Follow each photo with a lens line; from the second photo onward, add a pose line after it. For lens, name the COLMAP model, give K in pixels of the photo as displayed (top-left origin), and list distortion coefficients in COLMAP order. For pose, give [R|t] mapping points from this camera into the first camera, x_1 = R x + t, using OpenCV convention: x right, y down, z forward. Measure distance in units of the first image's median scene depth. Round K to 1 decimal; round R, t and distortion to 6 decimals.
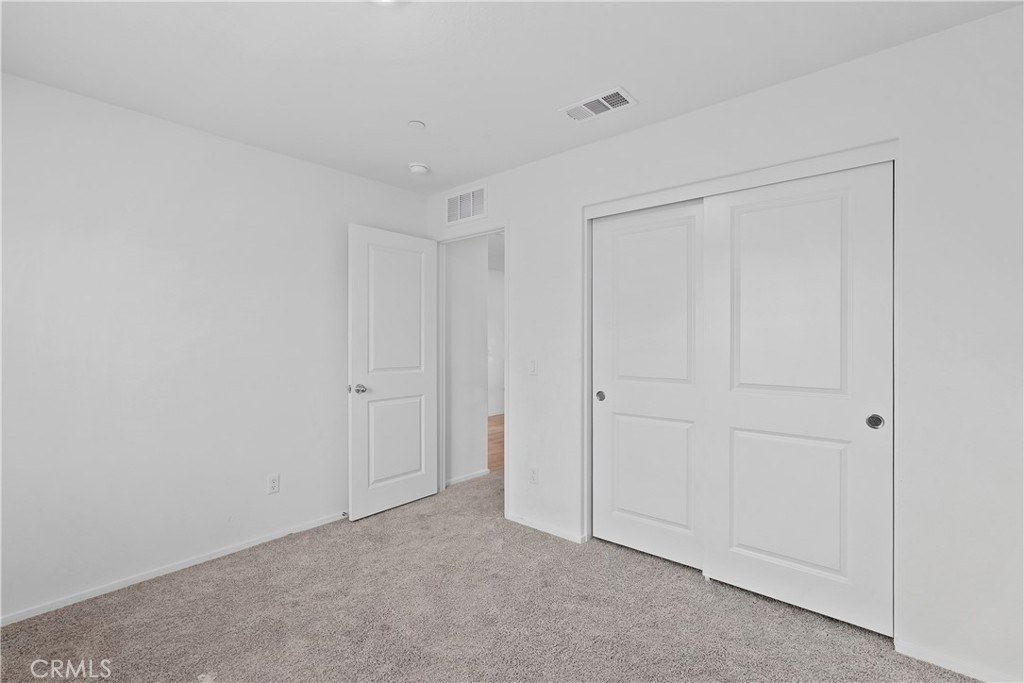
lens RADIAL K [[456.6, 0, 511.0], [0, 456.6, 336.9], [0, 0, 1]] dist [-0.001056, -0.000066]
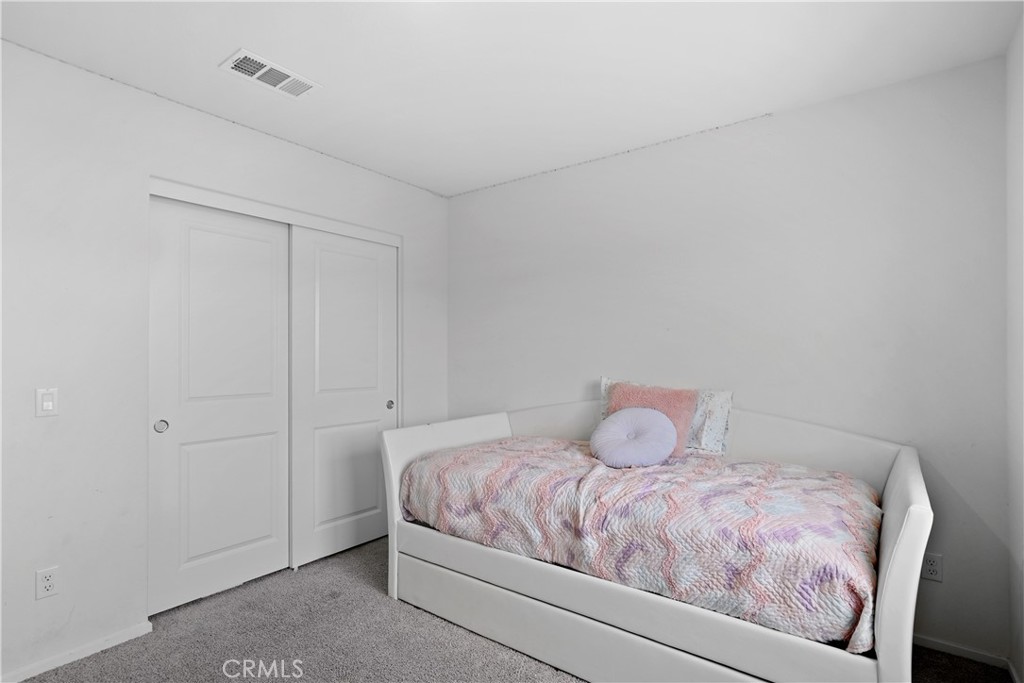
lens RADIAL K [[497.9, 0, 511.4], [0, 497.9, 358.3], [0, 0, 1]] dist [0.000271, 0.000041]
pose [[-0.061846, -0.001157, 0.998085, -0.825455], [-0.002351, 0.999997, 0.001013, 0.014373], [-0.998083, -0.002284, -0.061849, 0.560467]]
